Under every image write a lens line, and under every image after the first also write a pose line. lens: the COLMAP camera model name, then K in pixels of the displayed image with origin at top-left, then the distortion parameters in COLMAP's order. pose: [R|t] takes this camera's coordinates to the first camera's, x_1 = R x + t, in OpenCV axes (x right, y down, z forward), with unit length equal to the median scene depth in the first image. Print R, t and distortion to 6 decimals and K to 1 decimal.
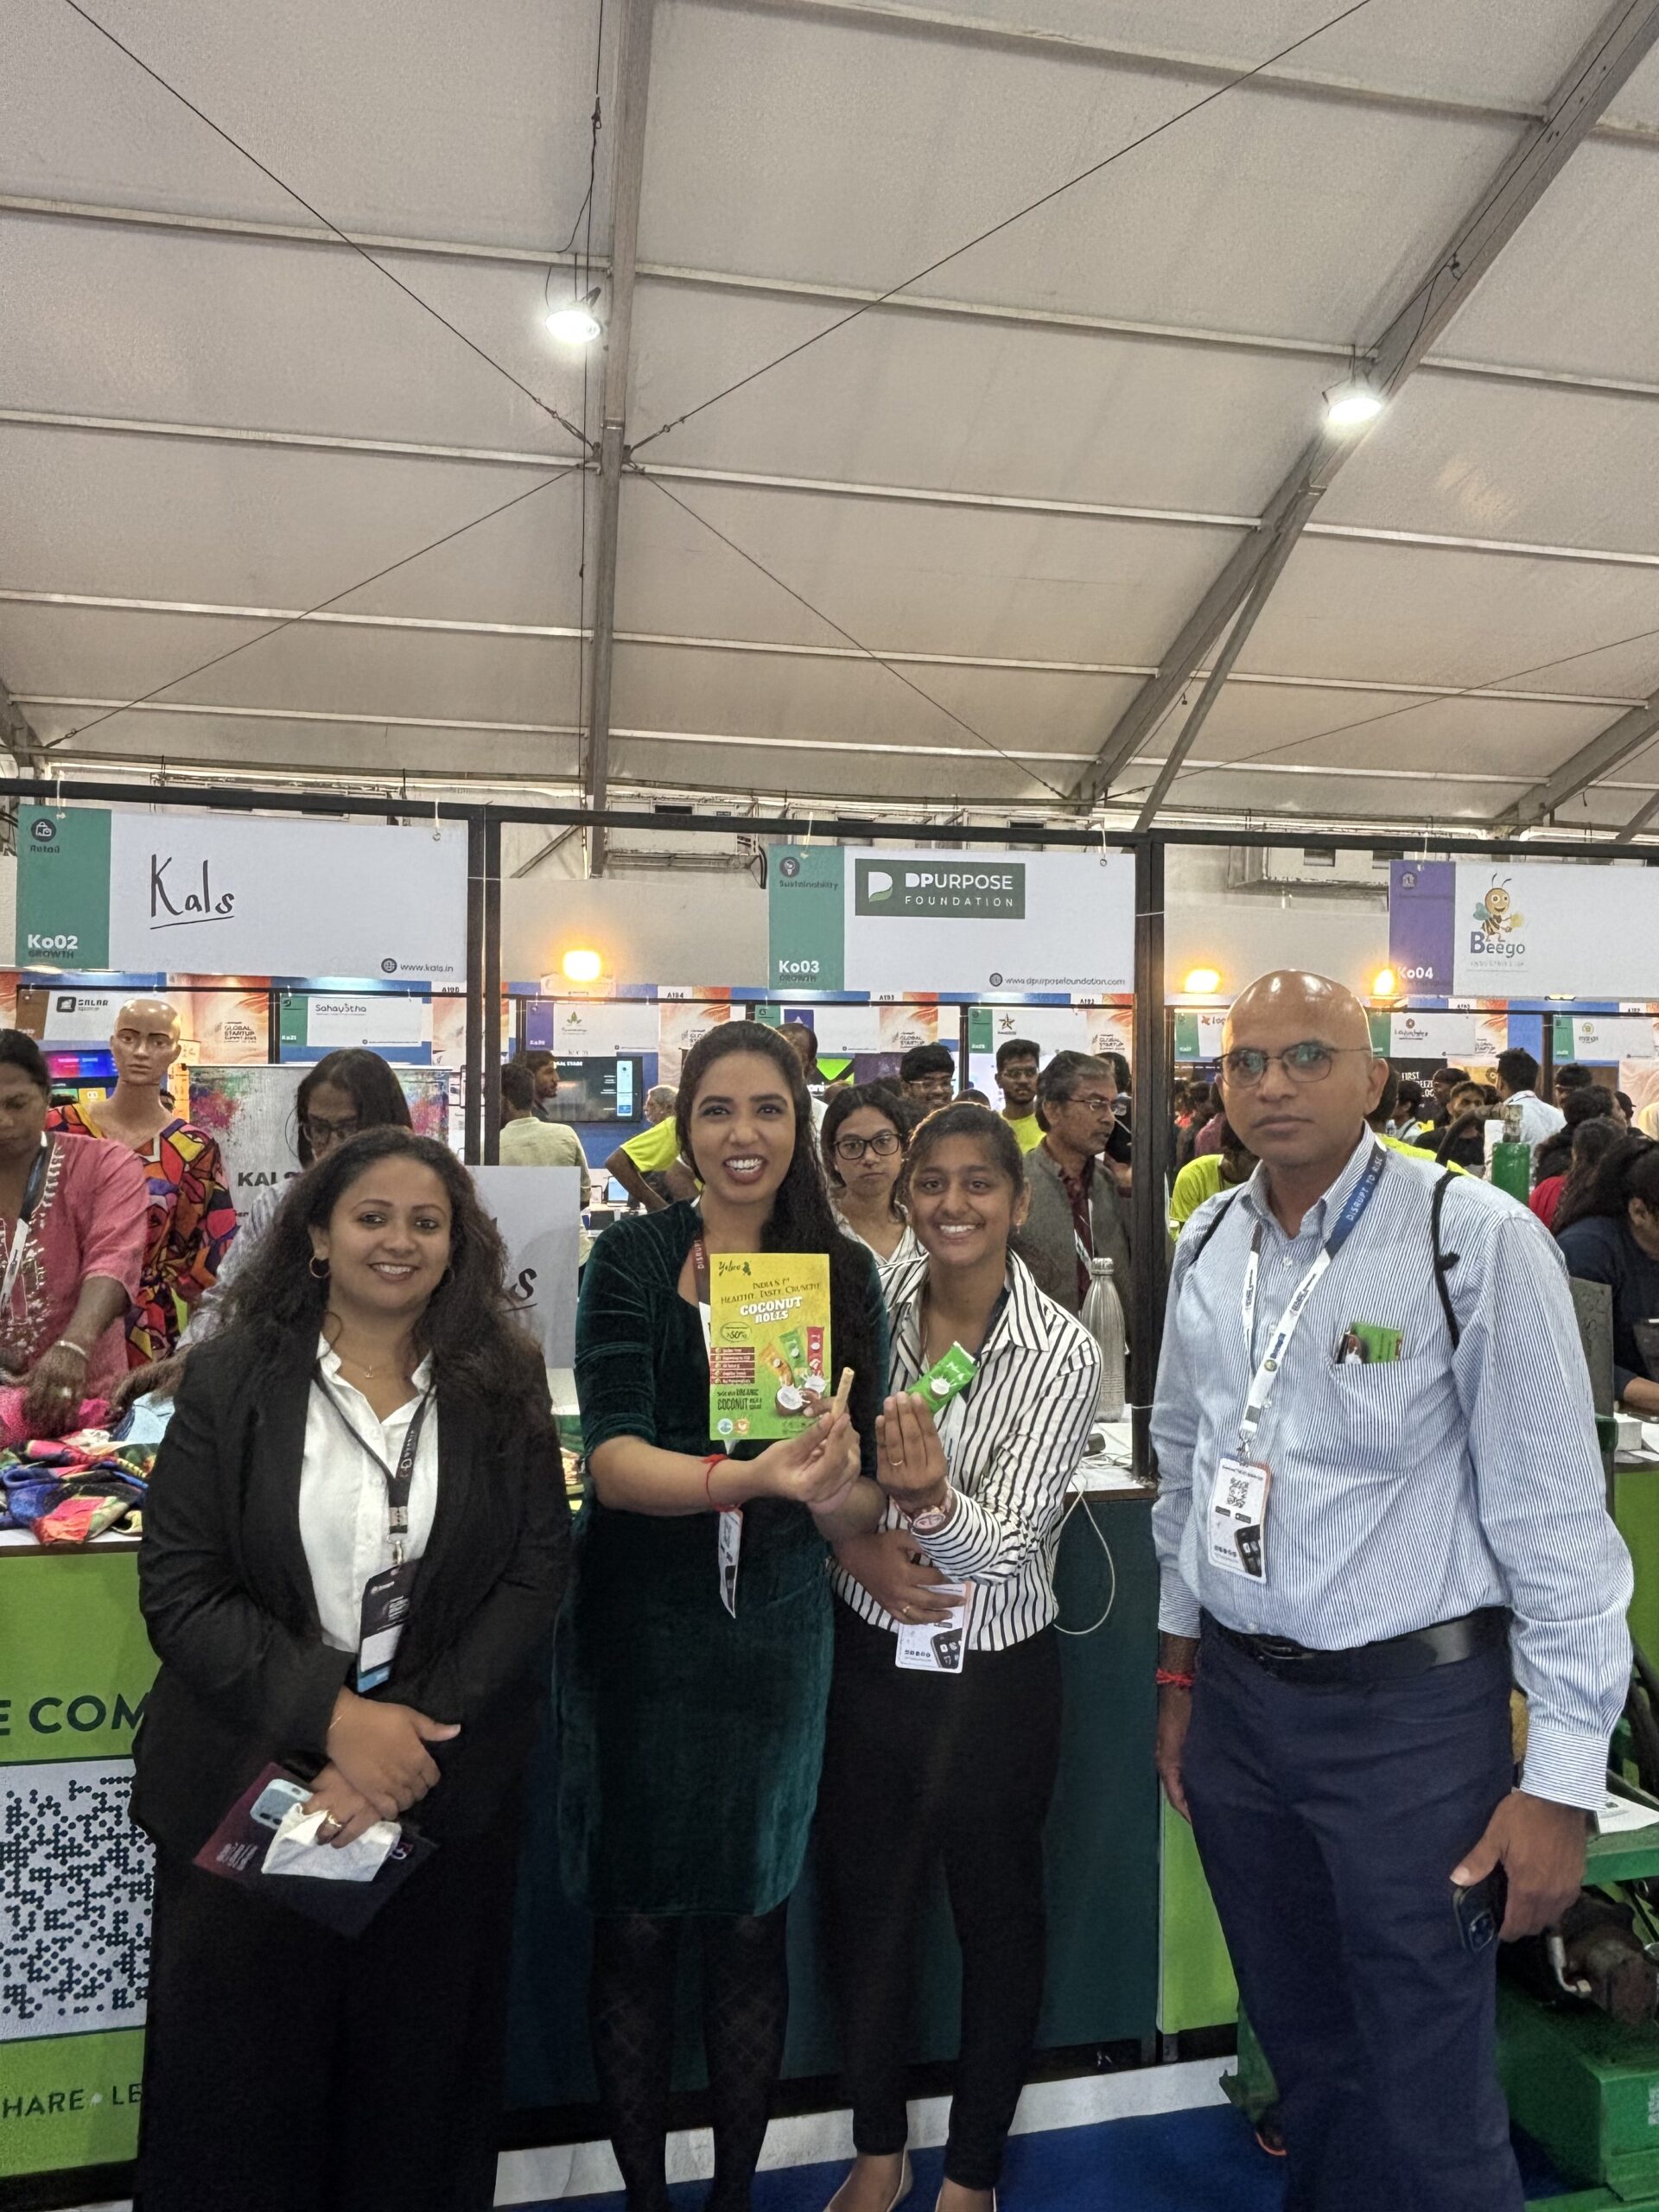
lens RADIAL K [[1425.1, 0, 848.0], [0, 1425.1, 1124.6], [0, 0, 1]] dist [0.015507, -0.005659]
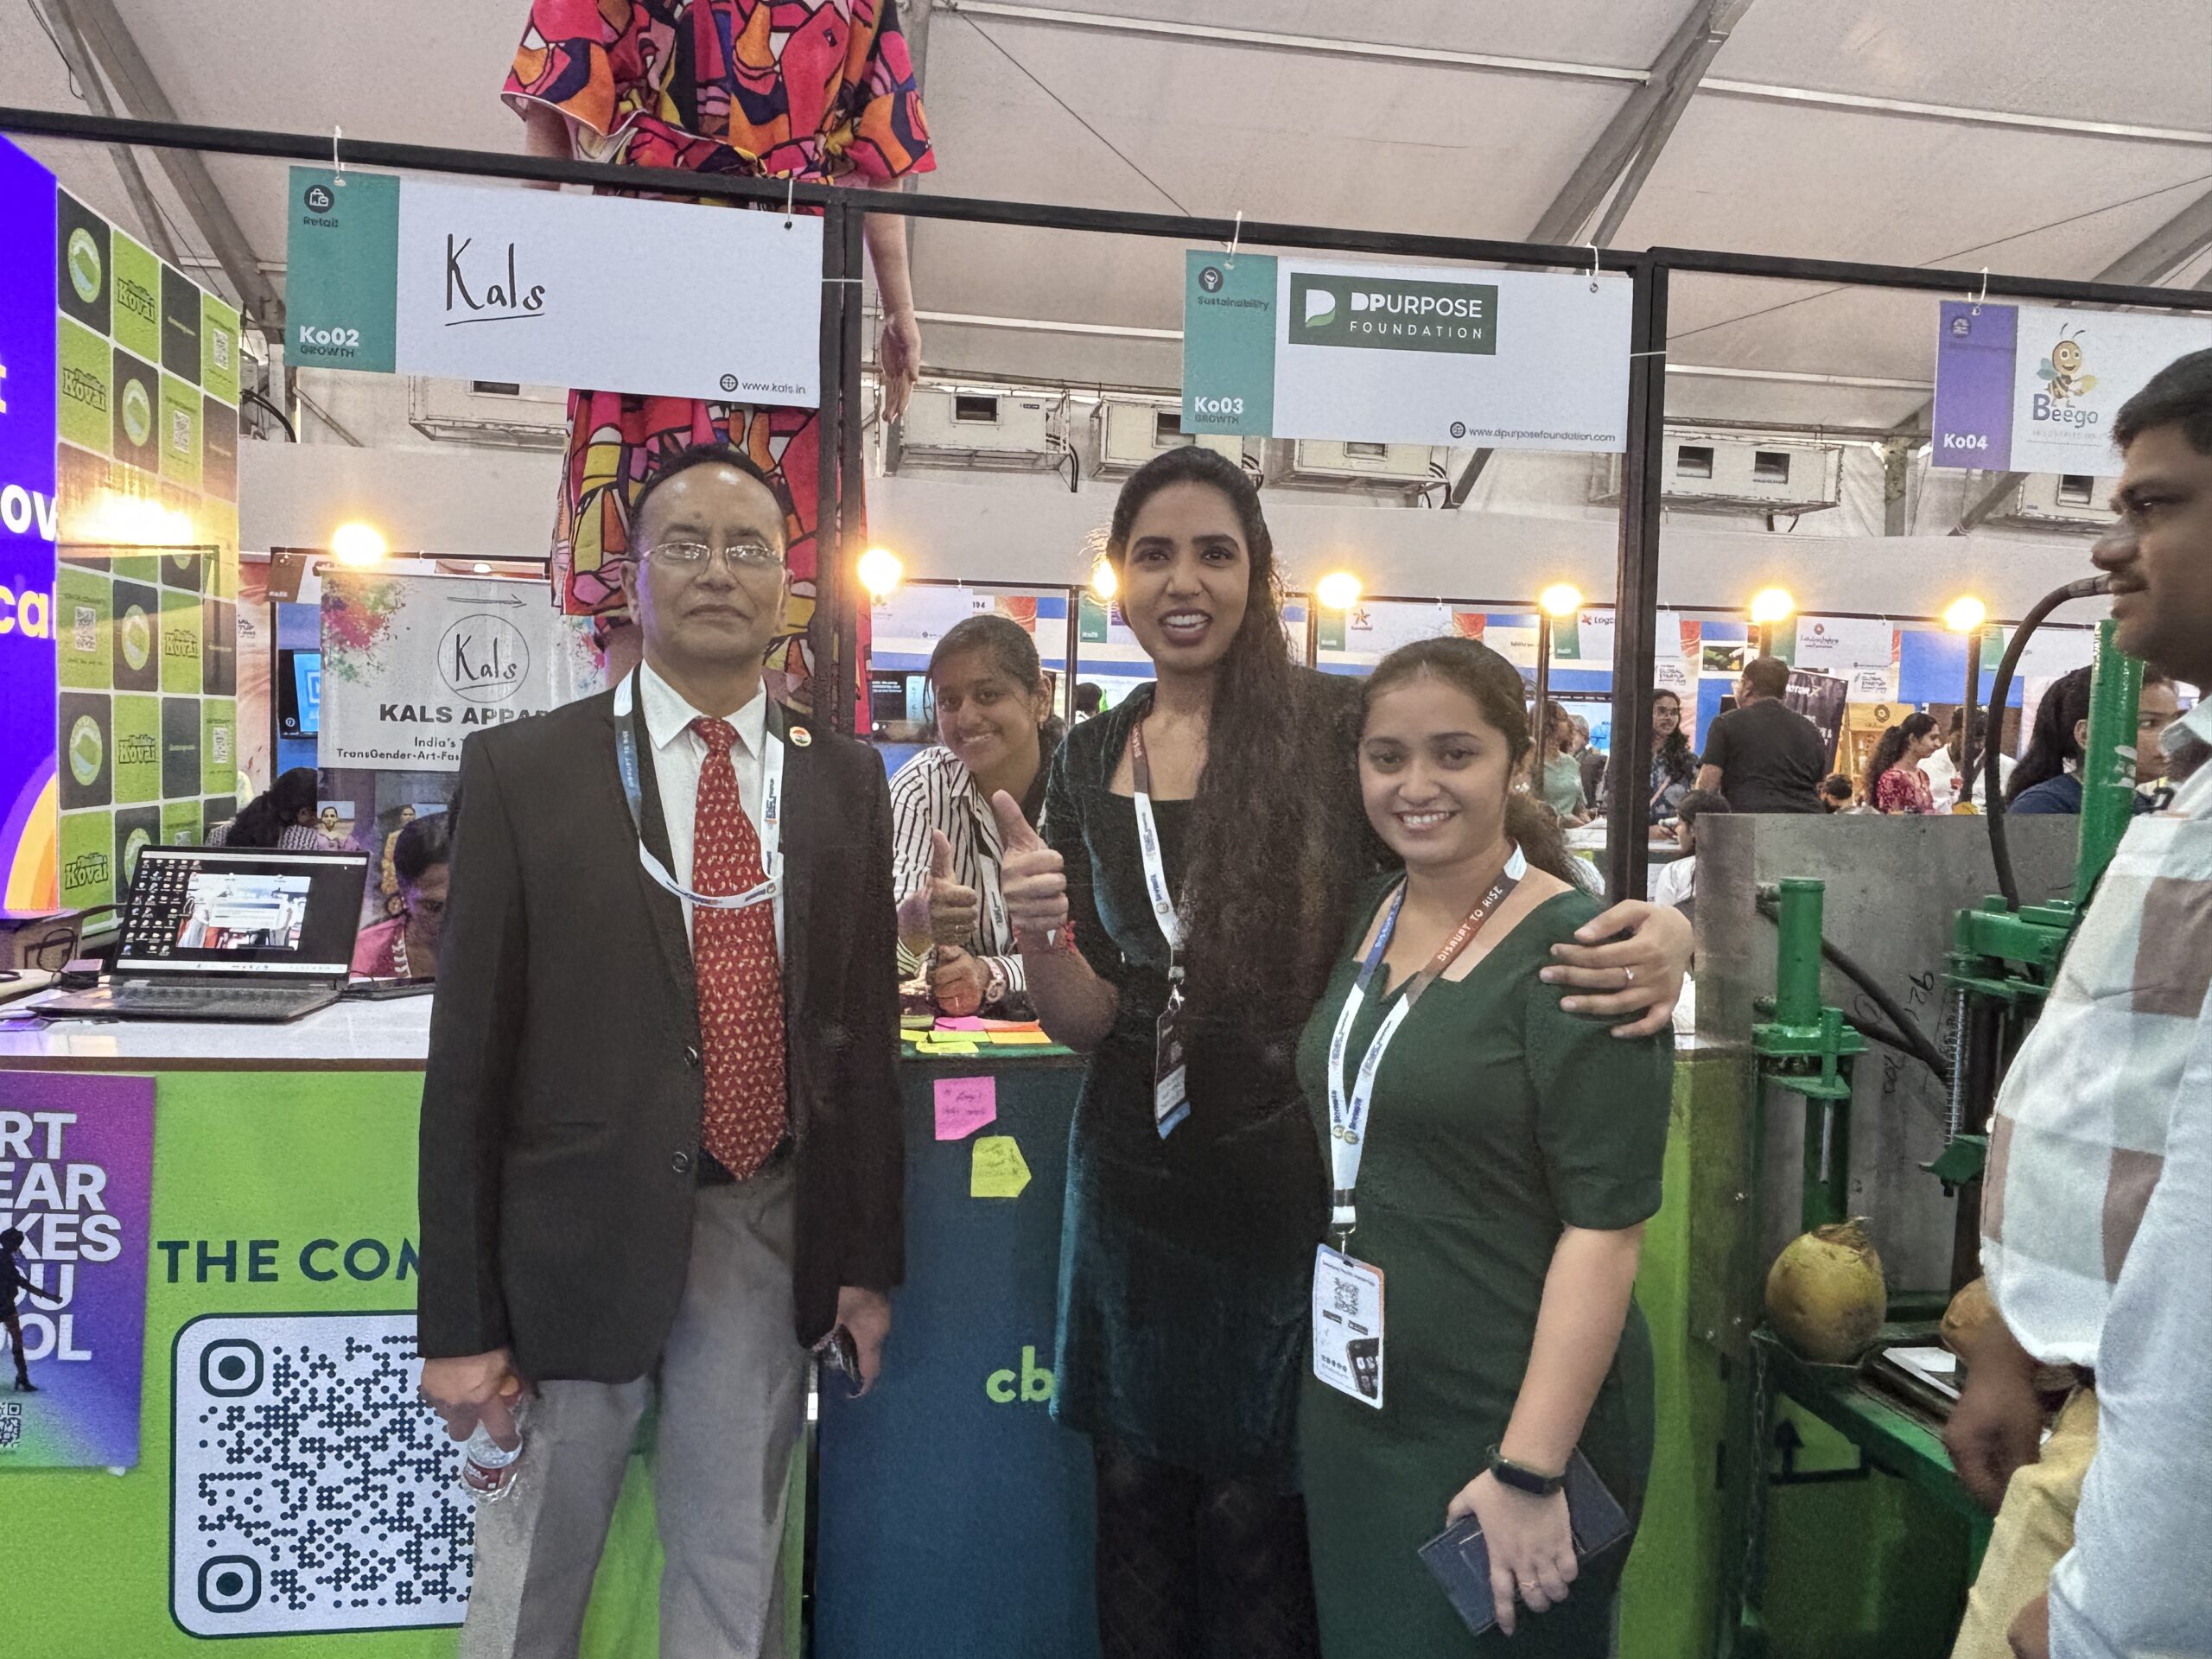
lens RADIAL K [[1541.2, 0, 1099.0], [0, 1541.2, 826.4], [0, 0, 1]] dist [0.035200, -0.040531]
pose [[0.999253, 0.023459, -0.030704, -0.079450], [-0.022367, 0.999122, 0.035430, 0.114516], [0.031508, -0.034717, 0.998900, 0.112259]]
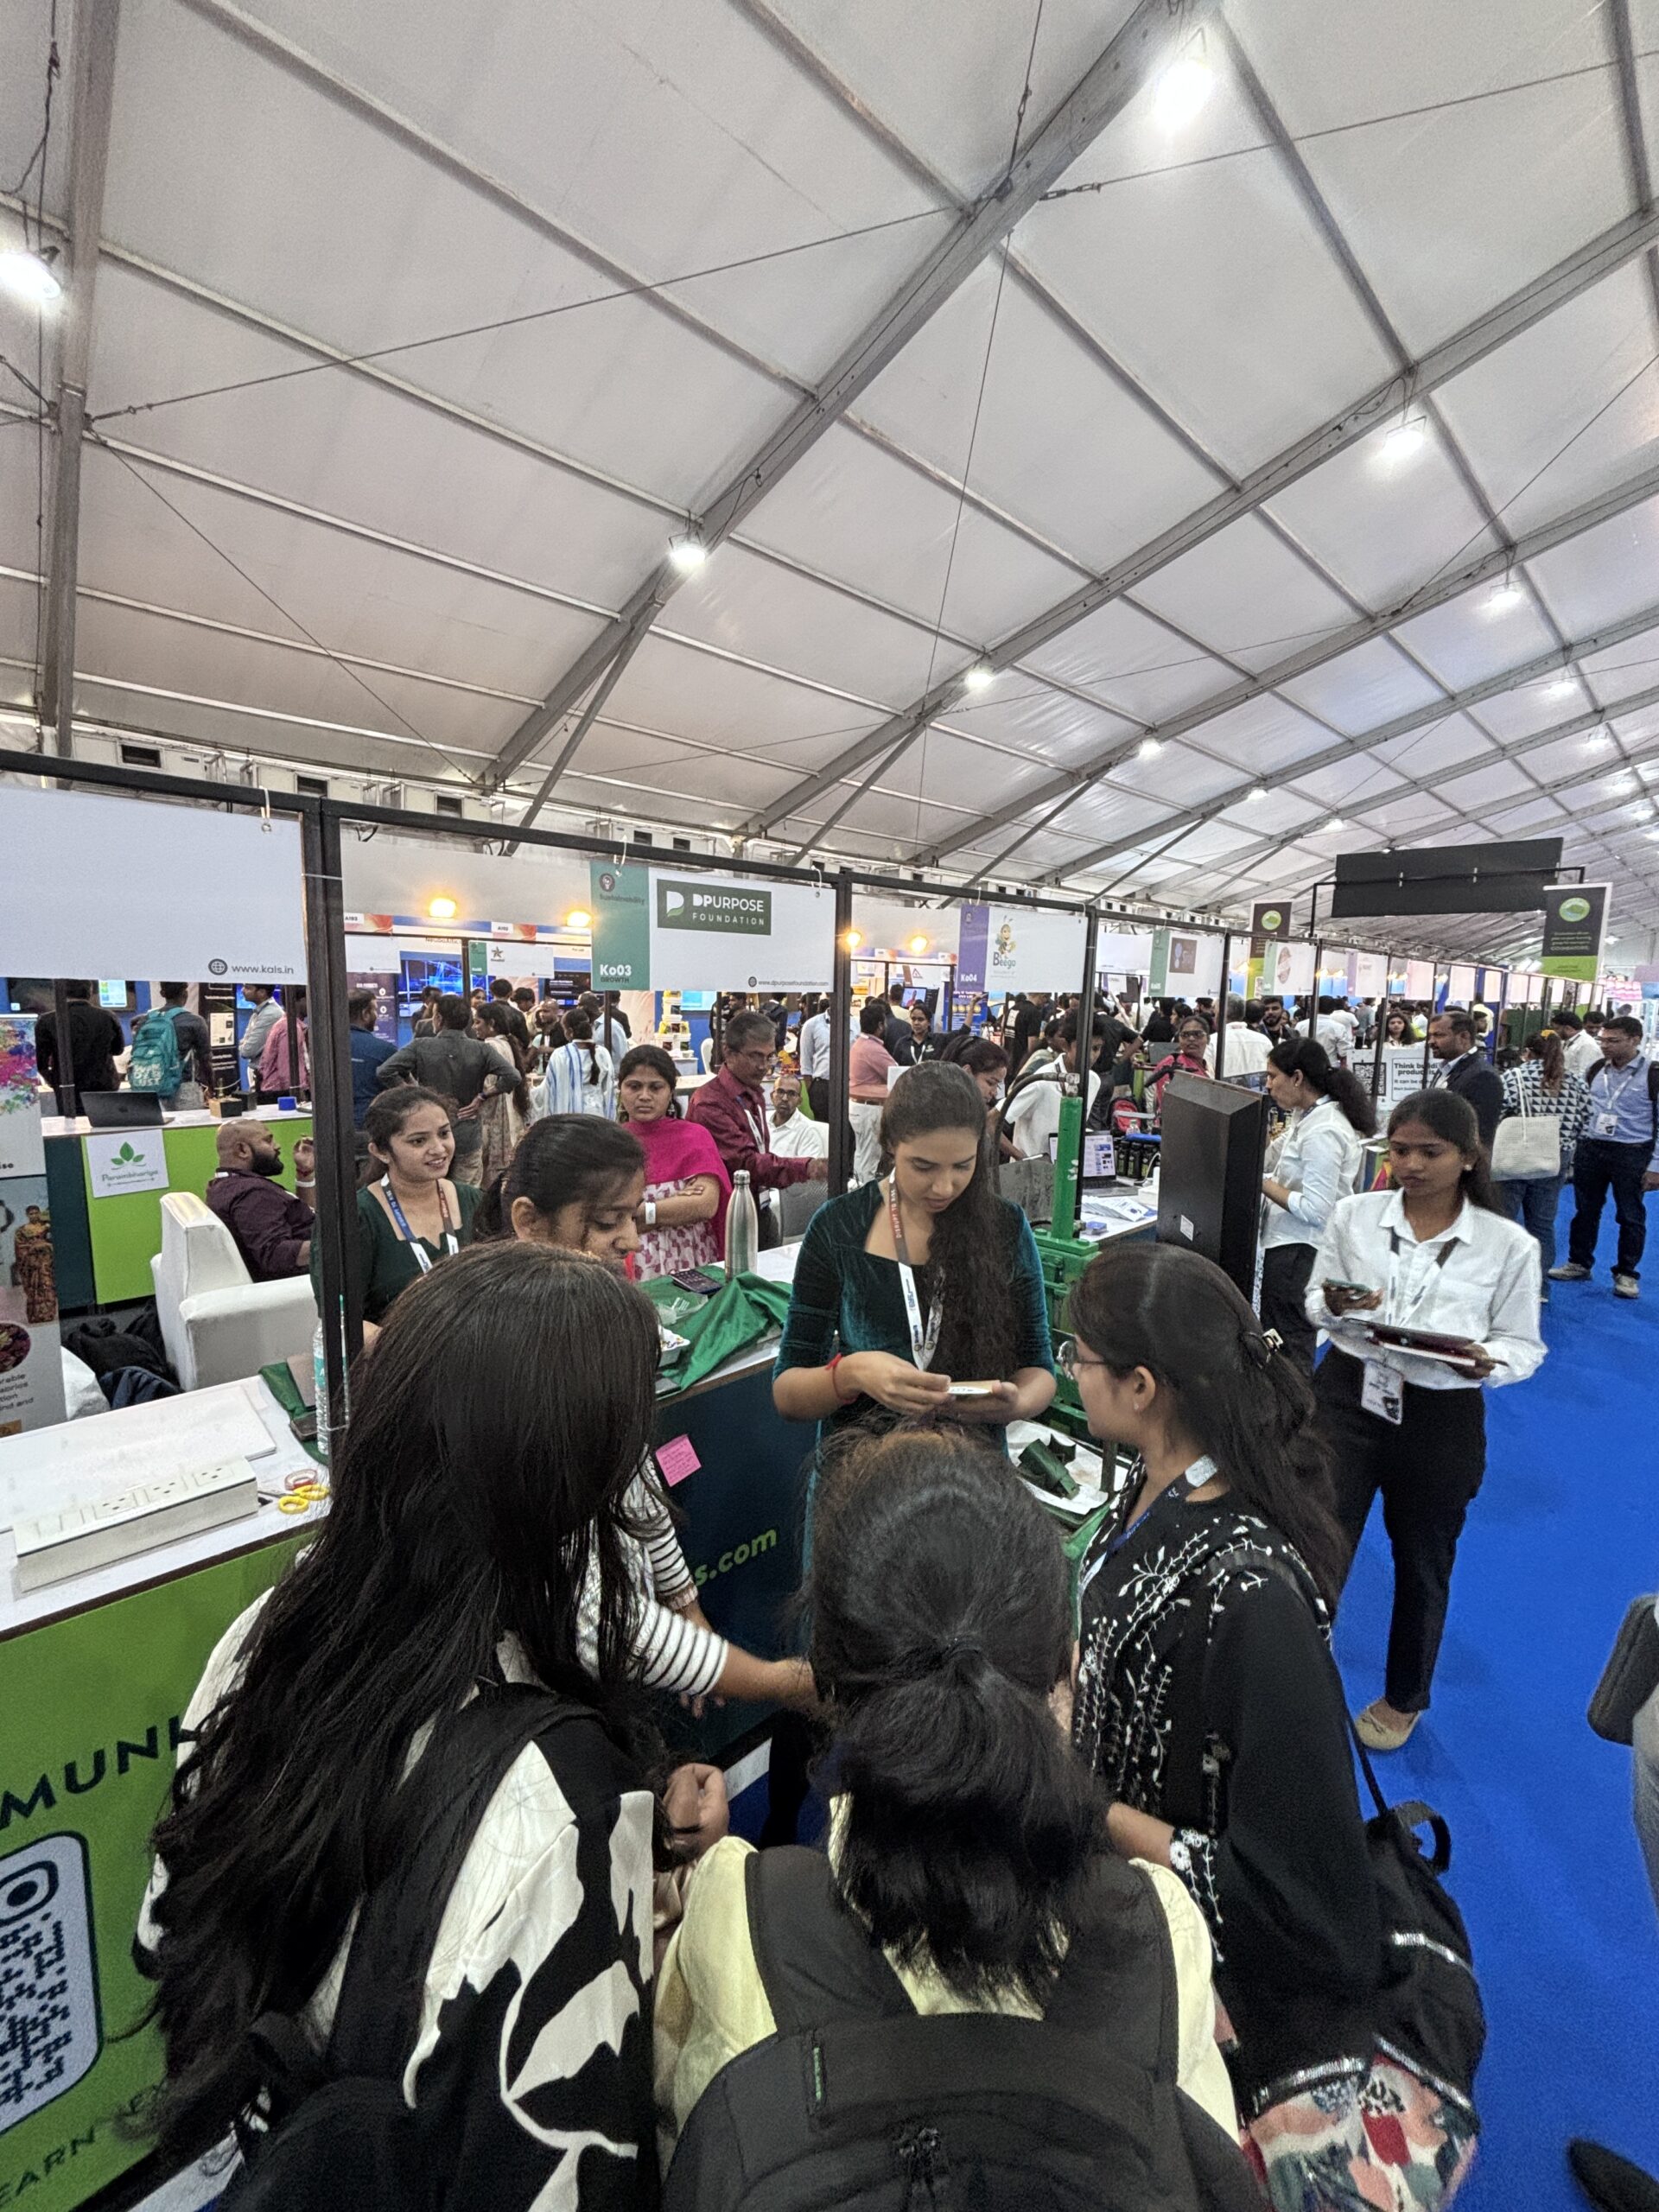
lens RADIAL K [[872.6, 0, 824.8], [0, 872.6, 1136.4], [0, 0, 1]] dist [-0.023224, 0.004863]
pose [[0.850238, -0.068088, 0.521976, -0.306213], [-0.011148, 0.989048, 0.147172, -0.091942], [-0.526280, -0.130950, 0.840168, 0.317319]]
